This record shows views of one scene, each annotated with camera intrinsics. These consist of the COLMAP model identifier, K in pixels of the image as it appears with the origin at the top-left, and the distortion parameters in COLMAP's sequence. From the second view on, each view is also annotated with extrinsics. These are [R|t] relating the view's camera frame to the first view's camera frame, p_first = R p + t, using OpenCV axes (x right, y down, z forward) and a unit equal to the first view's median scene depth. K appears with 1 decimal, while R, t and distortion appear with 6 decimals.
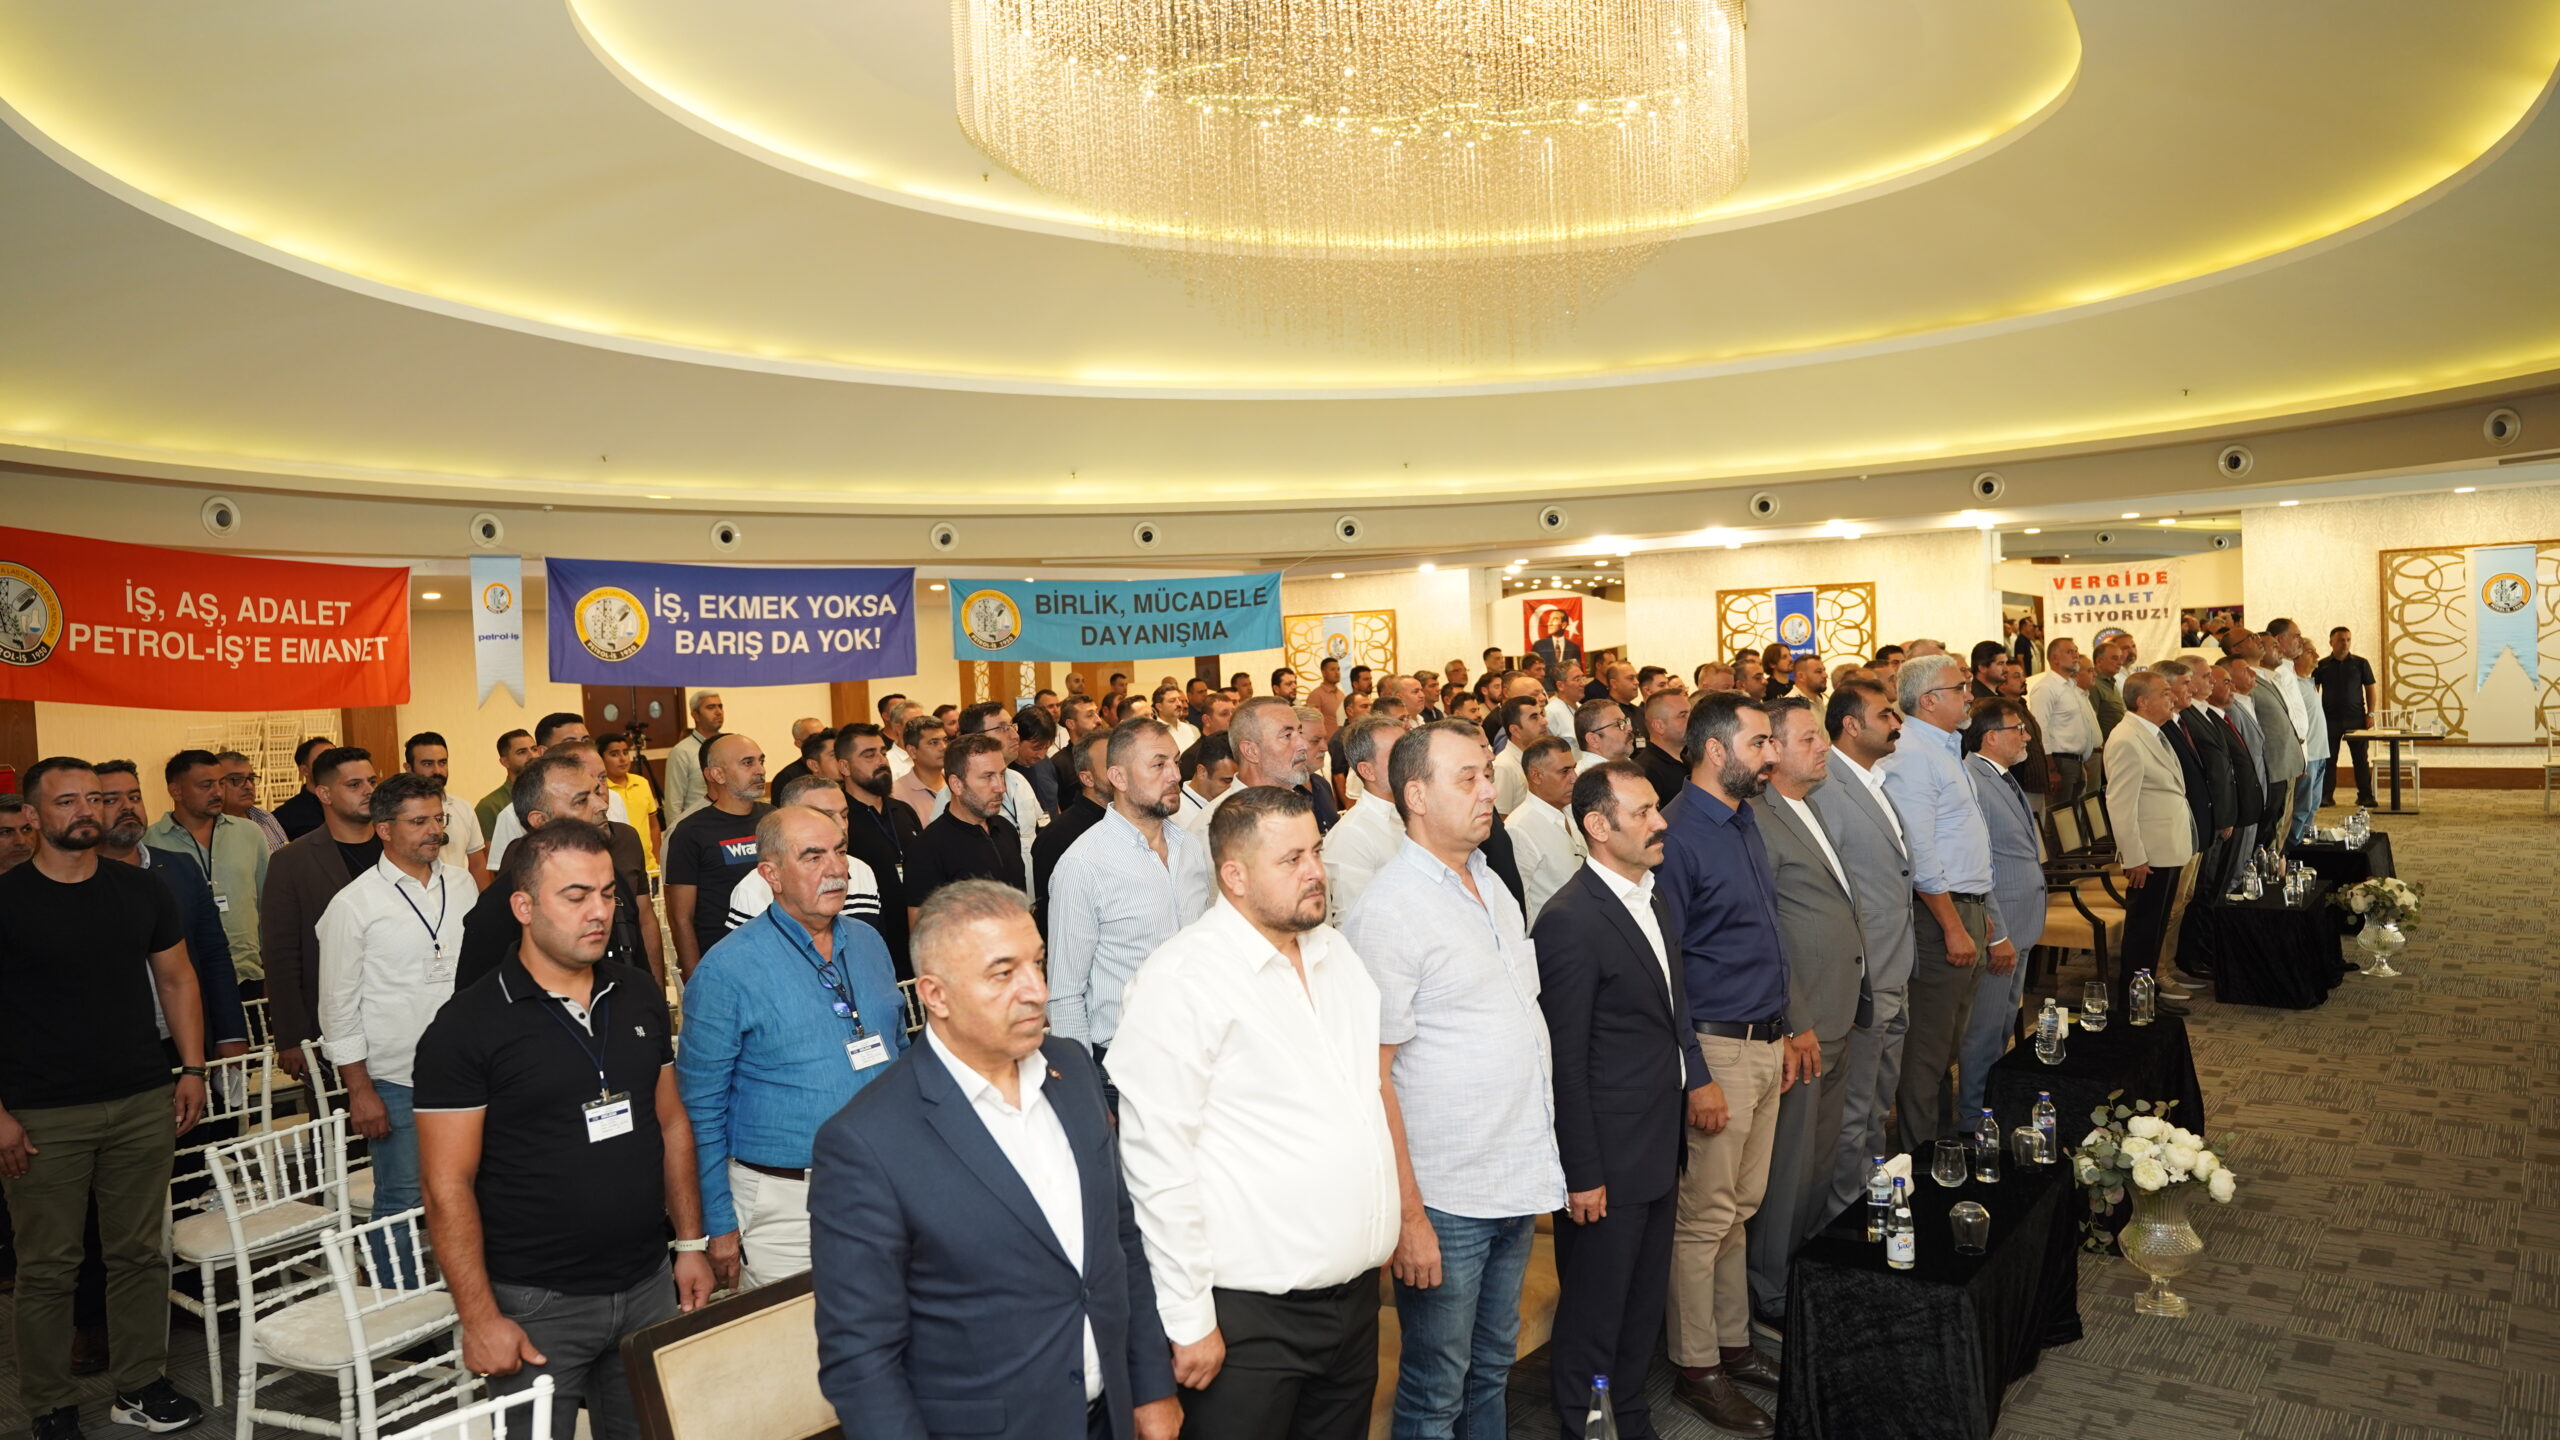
lens RADIAL K [[1706.3, 0, 1266.8], [0, 1706.3, 721.9], [0, 0, 1]] dist [-0.006319, -0.004868]
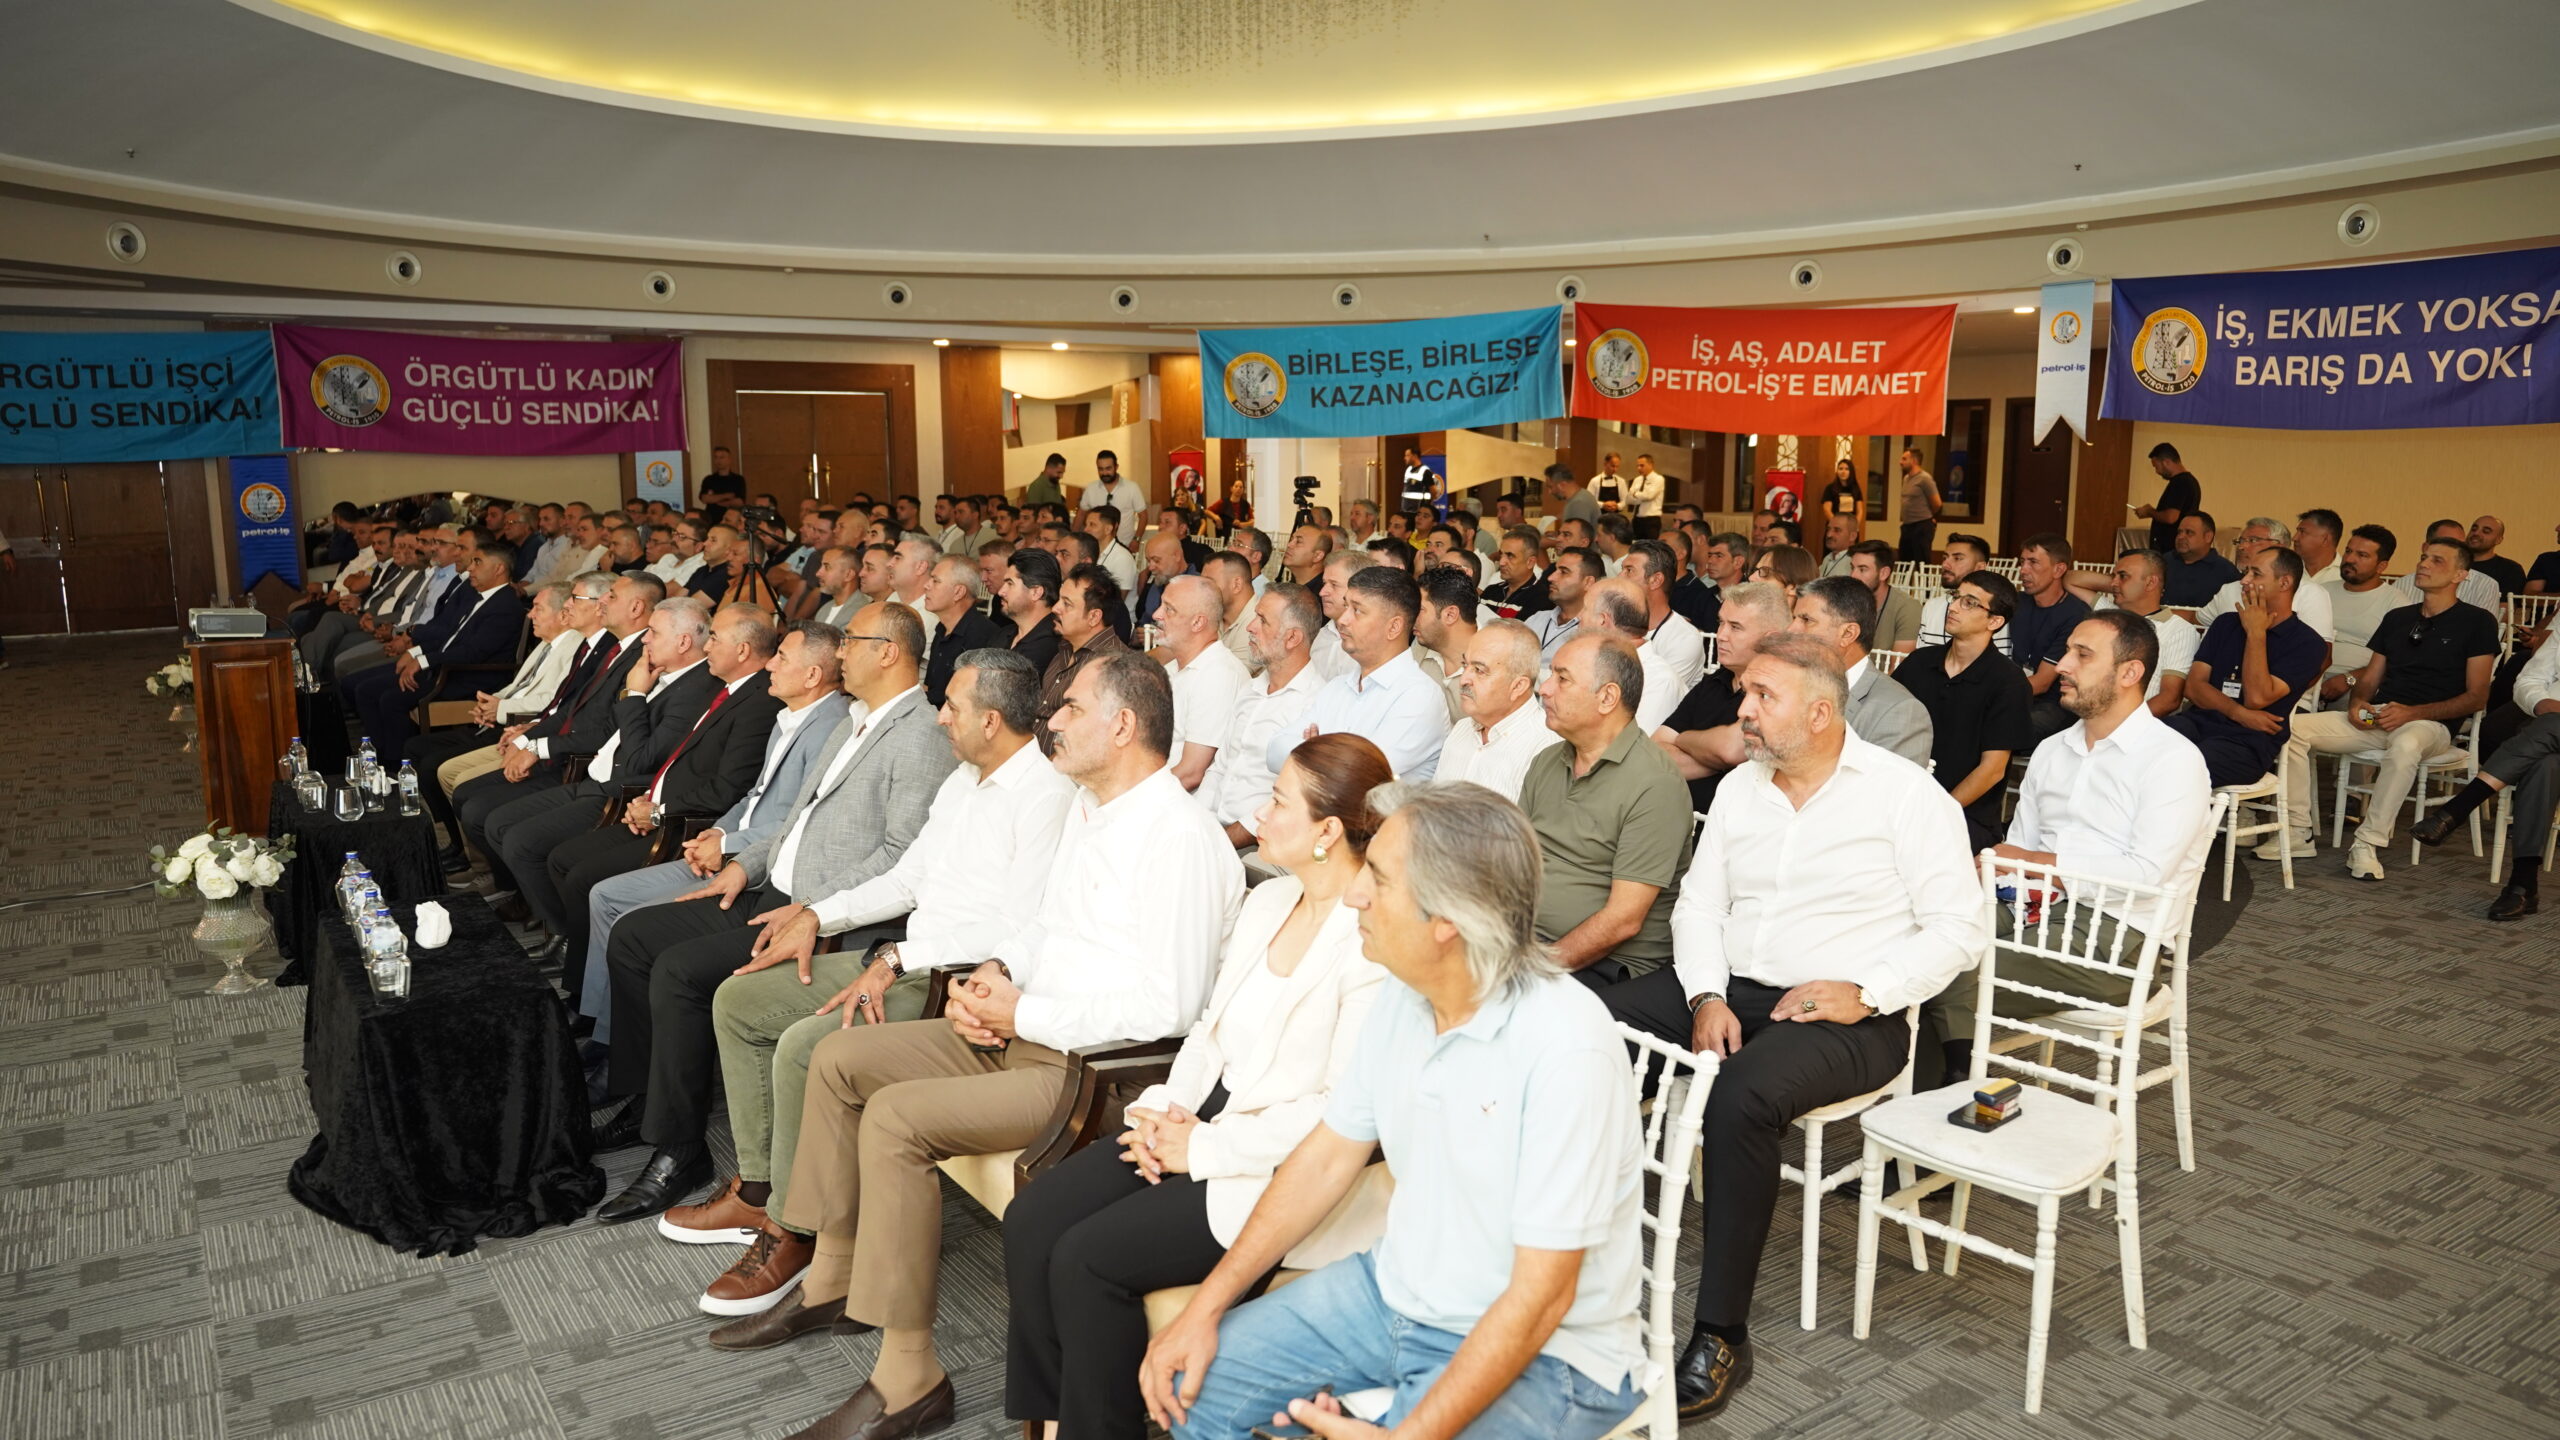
lens RADIAL K [[1706.3, 0, 1285.5], [0, 1706.3, 715.3], [0, 0, 1]] dist [-0.006319, -0.004868]
pose [[-0.308588, 0.190022, -0.932022, 0.562319], [-0.021532, 0.978196, 0.206566, -0.042759], [0.950952, 0.083812, -0.297768, 0.799943]]
